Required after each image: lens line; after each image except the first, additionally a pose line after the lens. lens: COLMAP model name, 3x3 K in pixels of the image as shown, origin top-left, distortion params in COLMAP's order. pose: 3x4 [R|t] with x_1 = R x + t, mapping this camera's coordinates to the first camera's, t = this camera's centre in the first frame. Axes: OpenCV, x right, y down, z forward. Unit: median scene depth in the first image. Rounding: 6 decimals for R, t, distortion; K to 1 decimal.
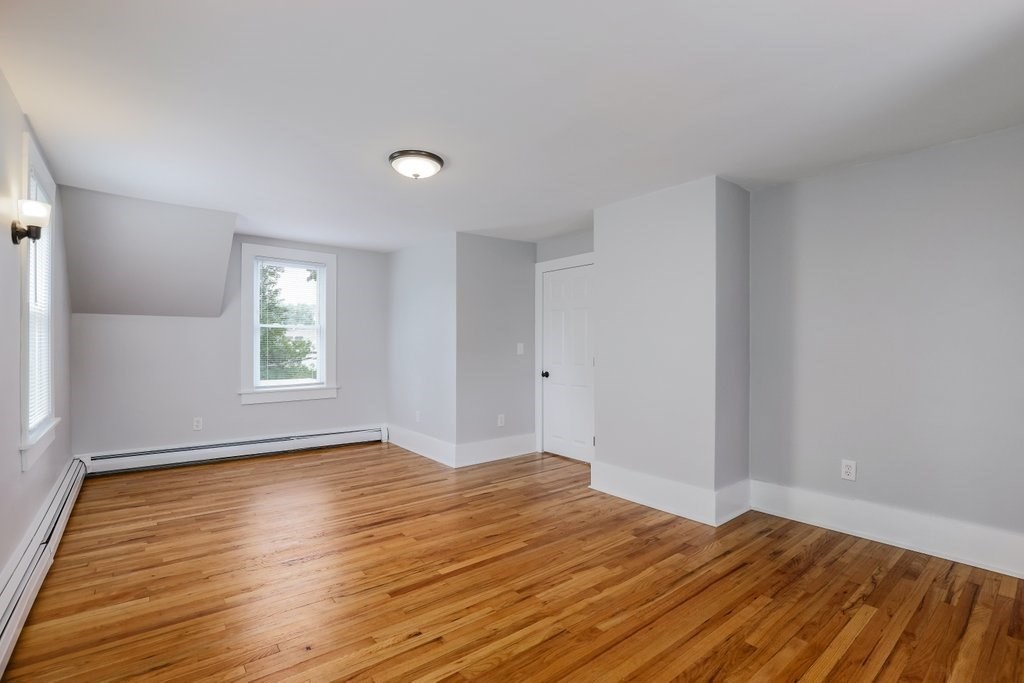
lens RADIAL K [[472.0, 0, 512.9], [0, 472.0, 343.1], [0, 0, 1]] dist [-0.037513, 0.007660]
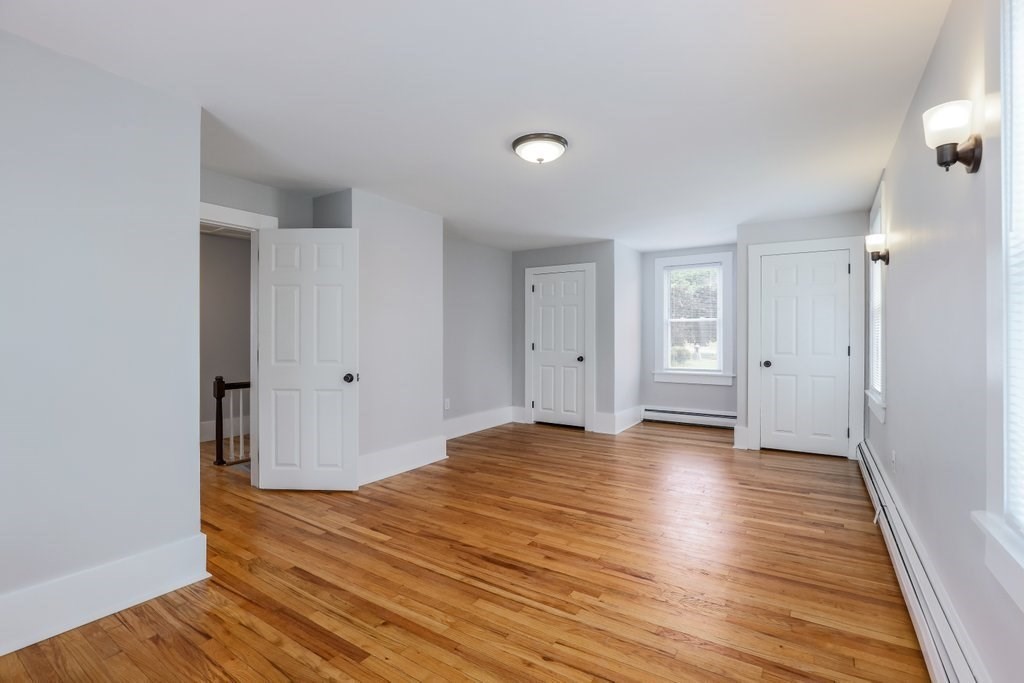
lens RADIAL K [[472.0, 0, 513.2], [0, 472.0, 339.5], [0, 0, 1]] dist [-0.037513, 0.007660]
pose [[-0.306390, -0.005252, 0.951892, -0.953387], [-0.000737, 0.999986, 0.005280, 0.010781], [-0.951906, 0.000916, -0.306389, 1.152109]]
